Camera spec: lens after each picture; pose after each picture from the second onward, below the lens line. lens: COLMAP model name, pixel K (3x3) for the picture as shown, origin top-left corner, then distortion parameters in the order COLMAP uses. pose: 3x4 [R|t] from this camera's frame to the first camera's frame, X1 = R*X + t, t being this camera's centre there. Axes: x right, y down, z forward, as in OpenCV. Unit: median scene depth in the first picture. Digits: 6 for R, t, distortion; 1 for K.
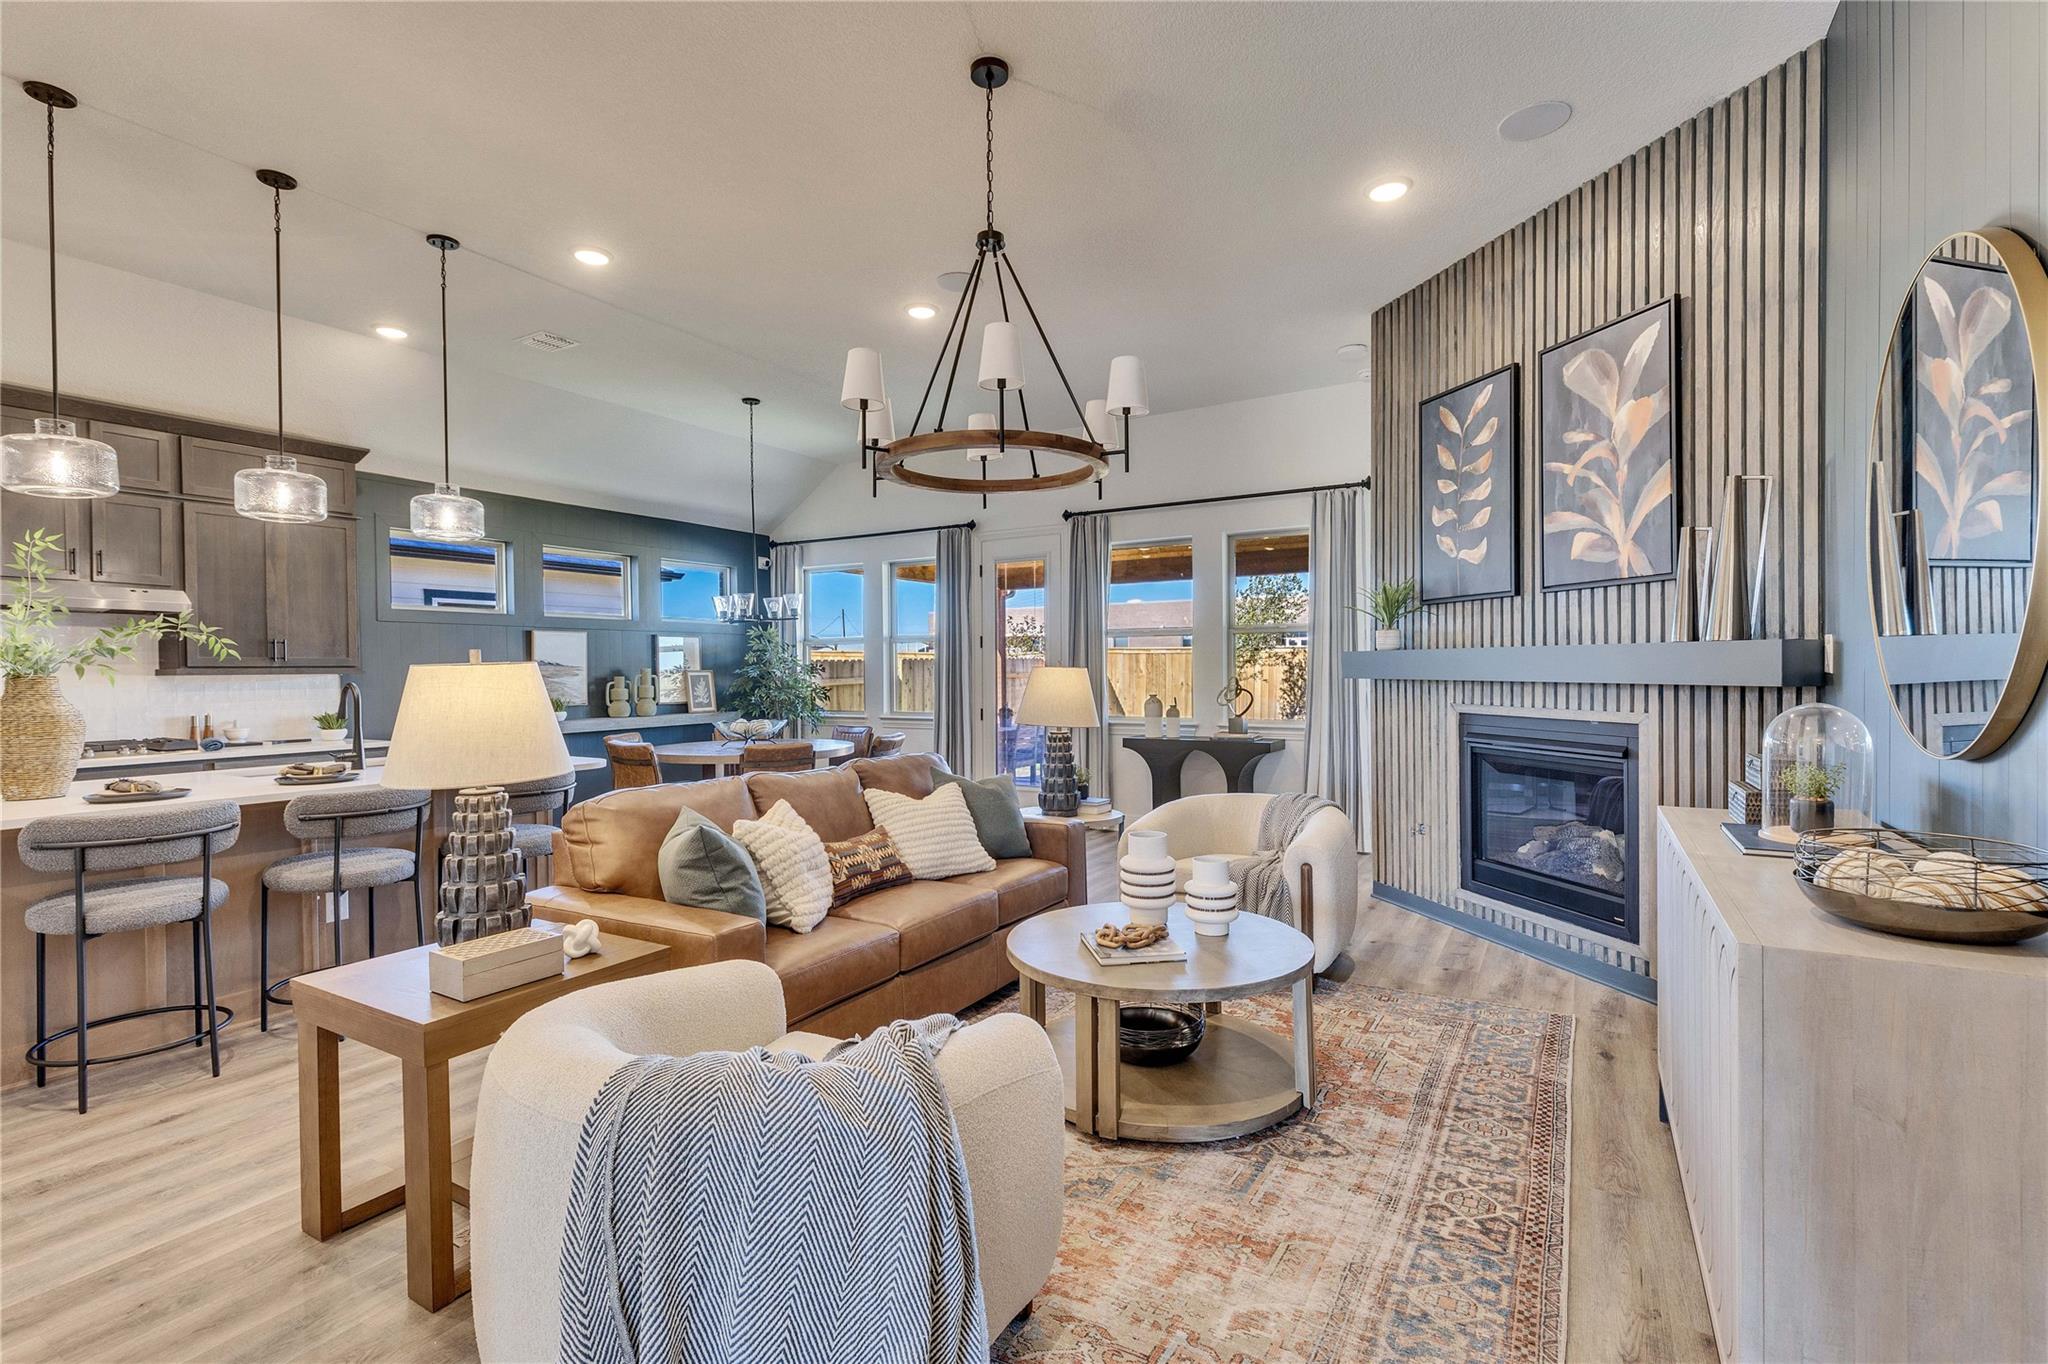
lens RADIAL K [[936.8, 0, 1035.8], [0, 936.8, 682.4], [0, 0, 1]] dist [0.000768, 0.000136]
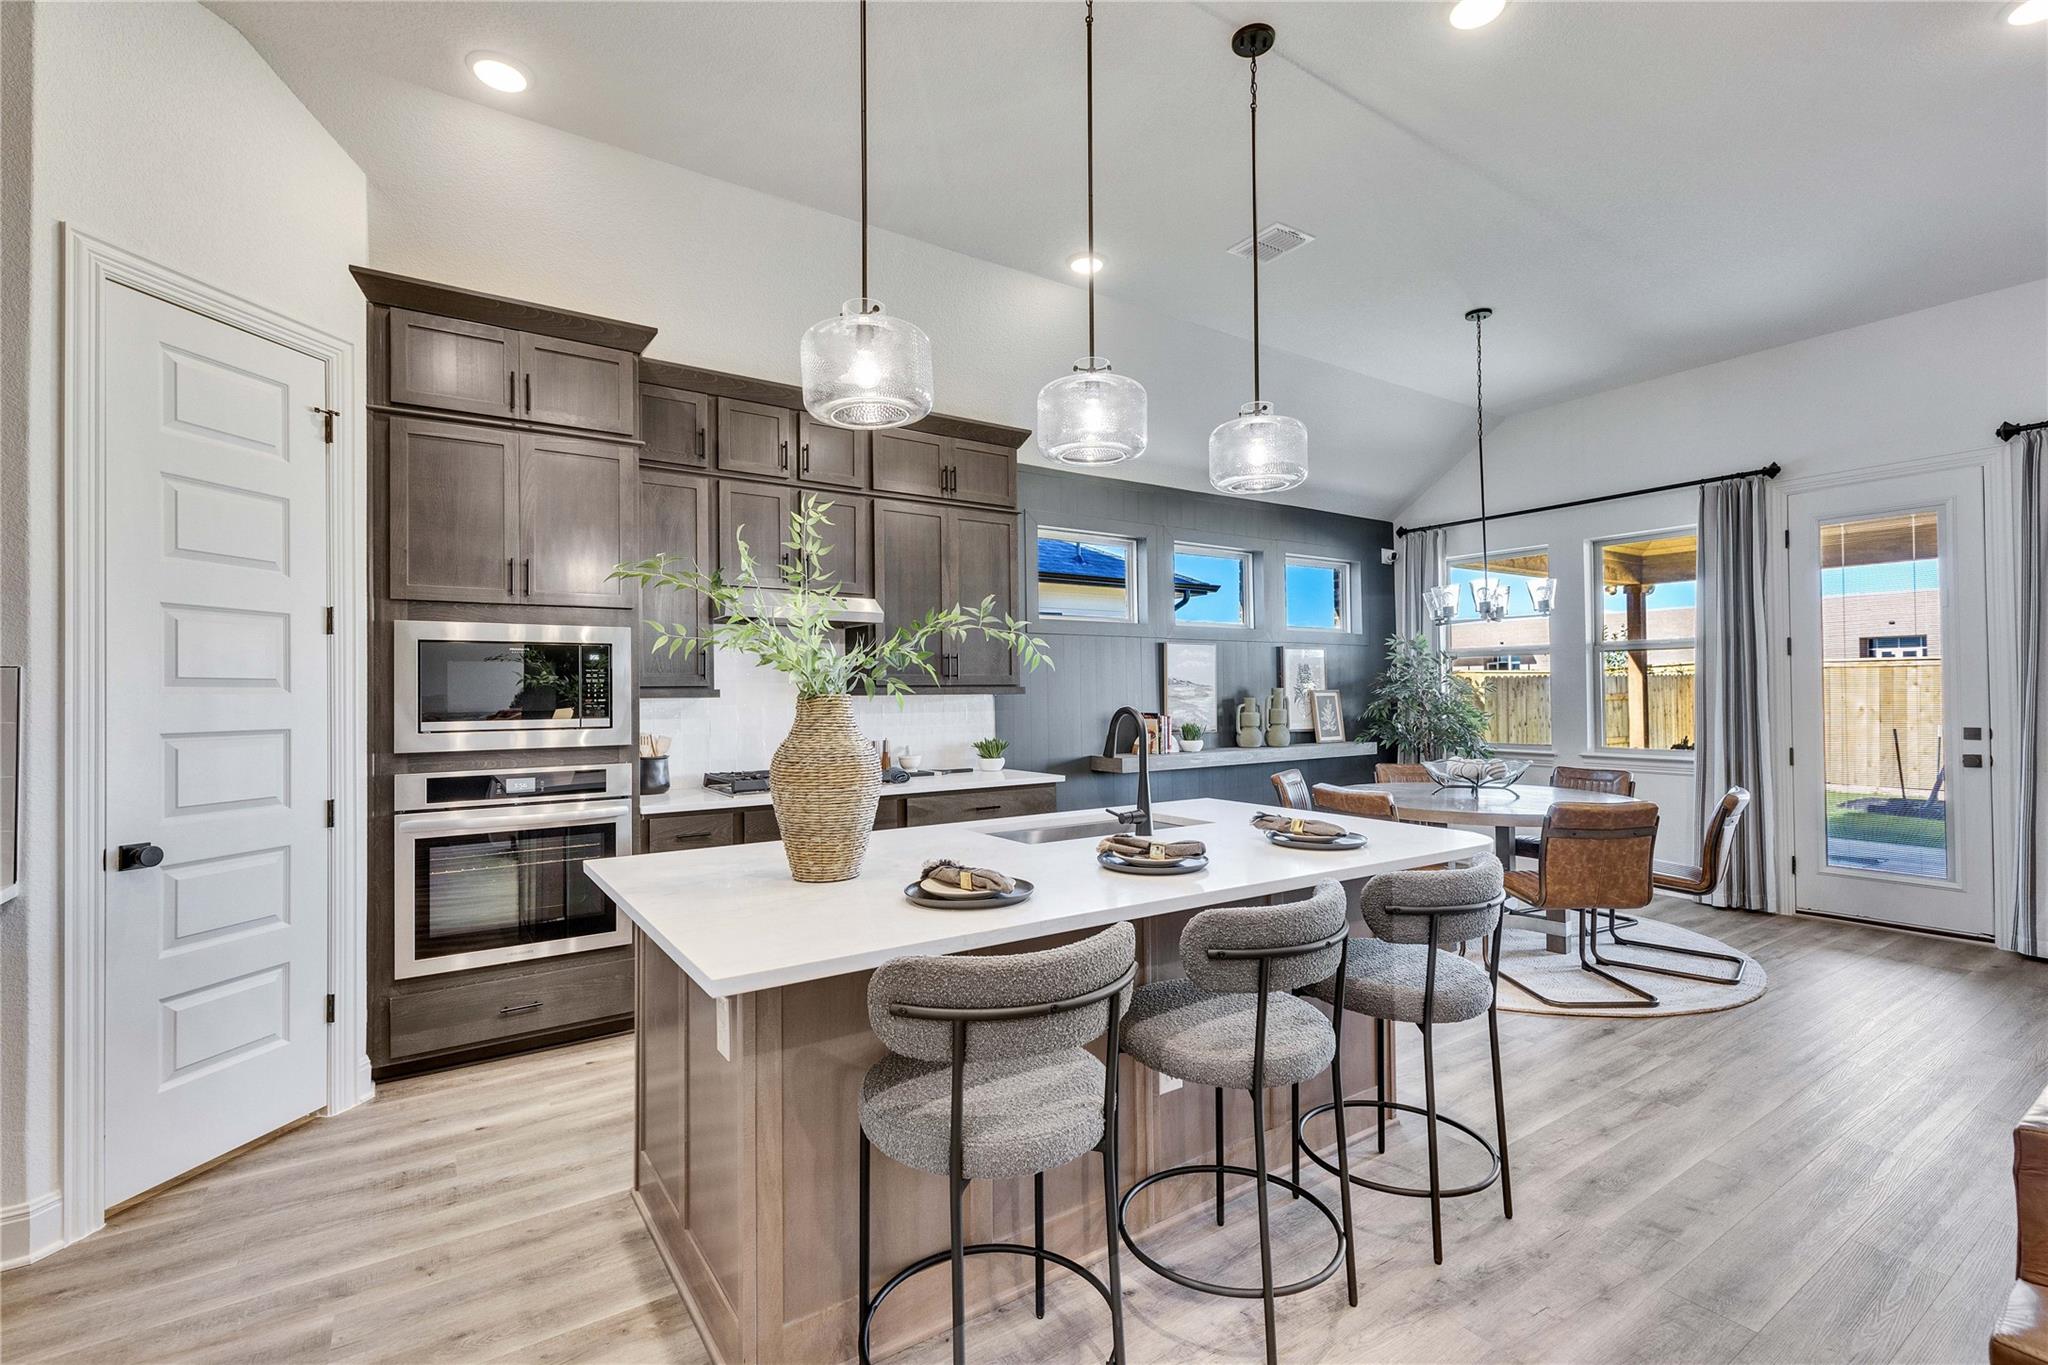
lens RADIAL K [[936.8, 0, 1035.8], [0, 936.8, 682.9], [0, 0, 1]] dist [0.000768, 0.000136]
pose [[0.899390, -0.003922, -0.437129, -0.263000], [-0.005731, 0.999768, -0.020761, -0.001082], [0.437109, 0.021177, 0.899159, 0.189327]]
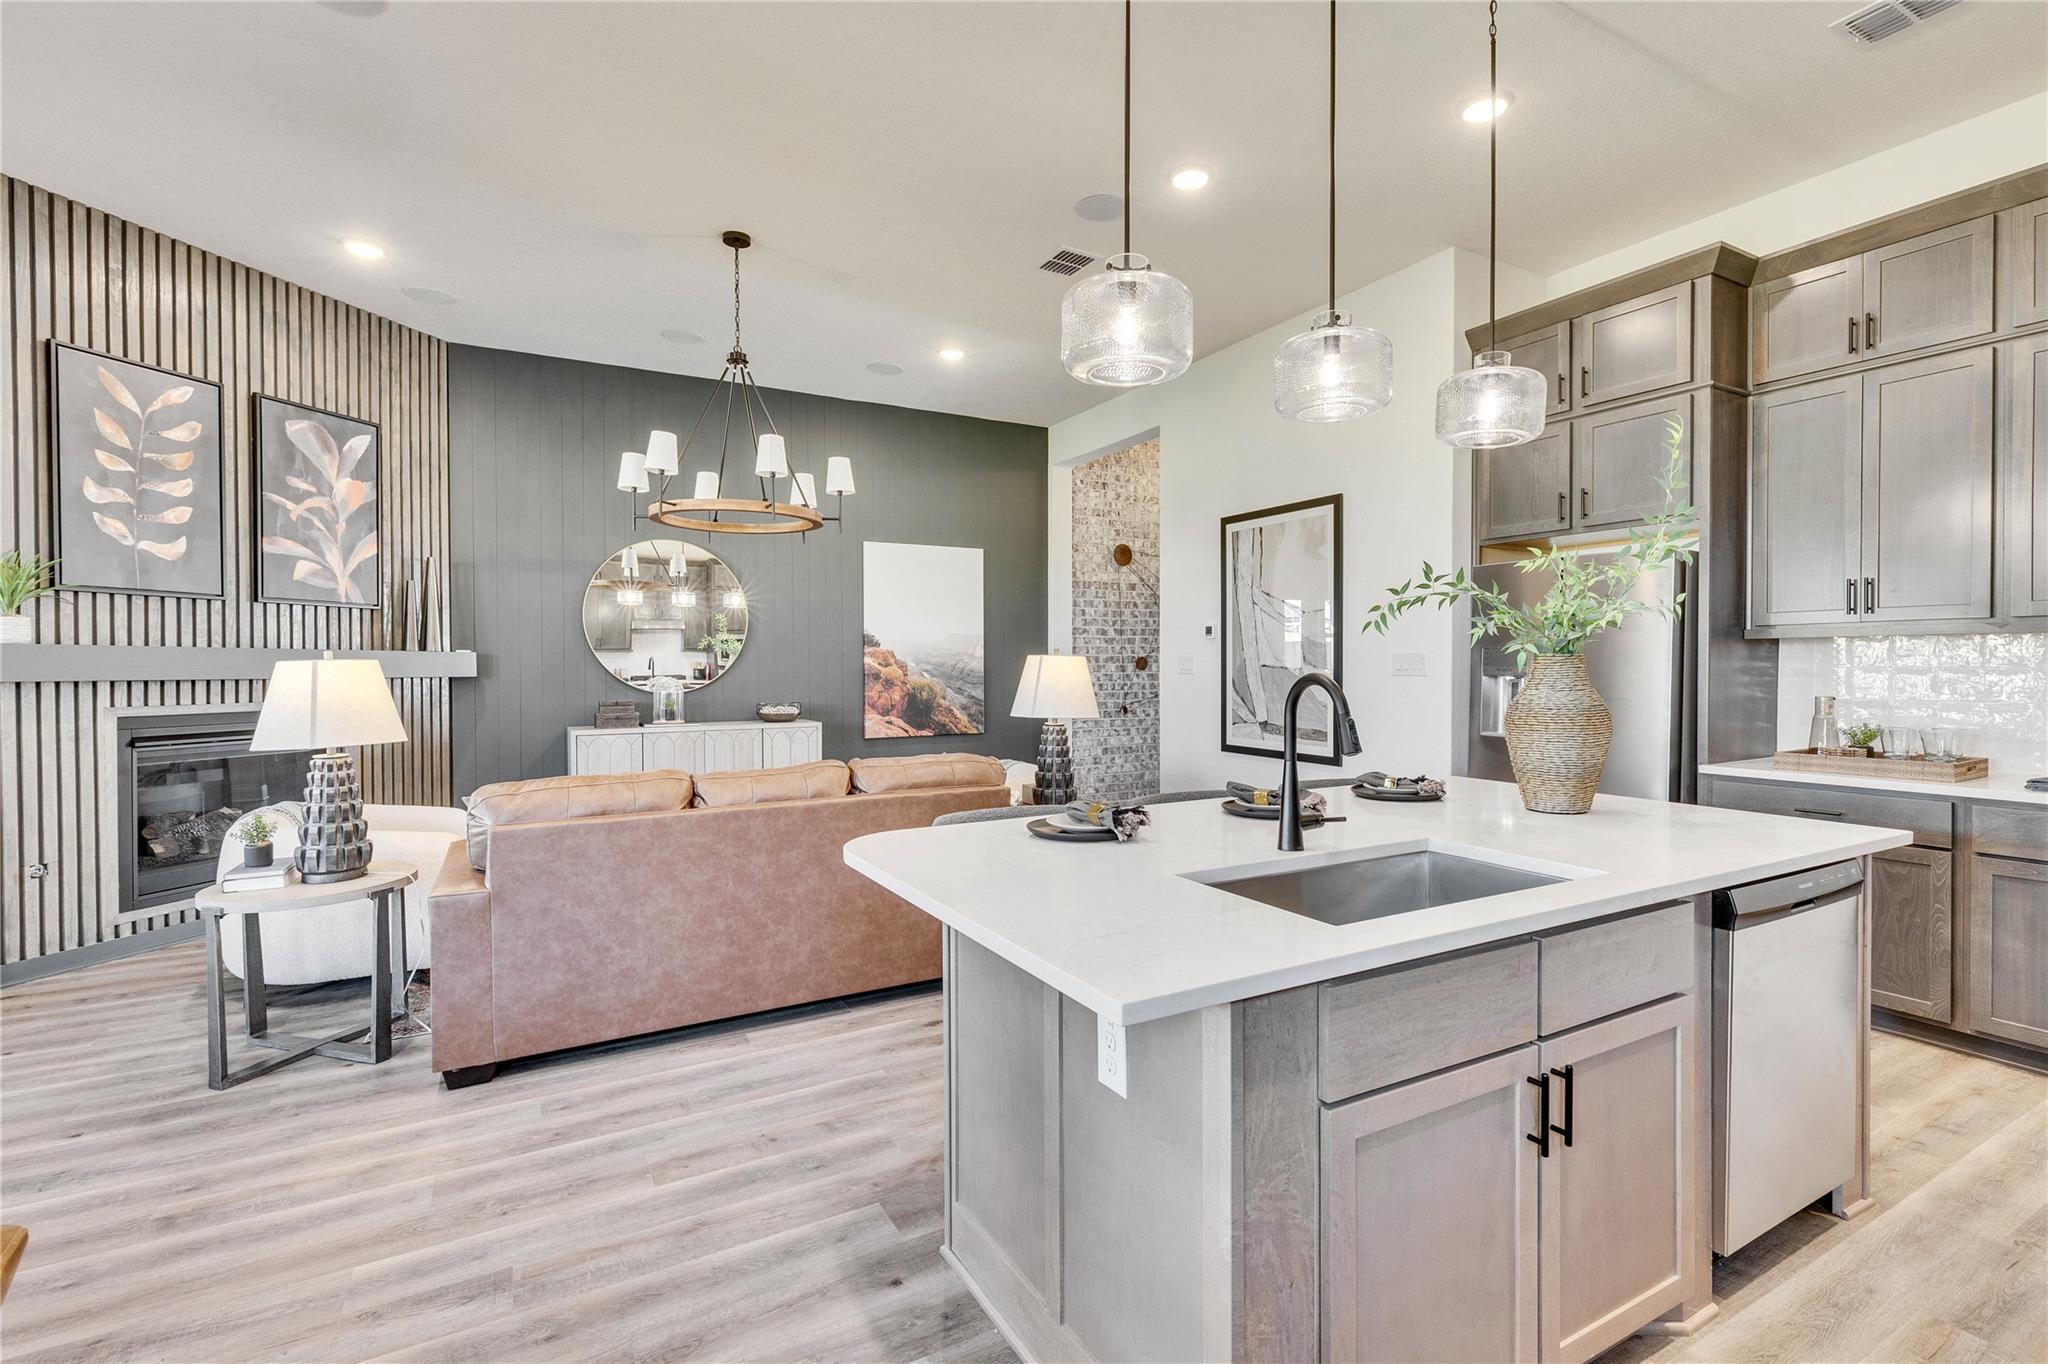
lens RADIAL K [[936.8, 0, 1035.8], [0, 936.8, 682.4], [0, 0, 1]] dist [0.000768, 0.000136]
pose [[-0.857734, 0.000255, 0.514094, -0.448720], [0.015922, 0.999533, 0.026069, -0.005900], [-0.513847, 0.030546, -0.857338, 0.770968]]
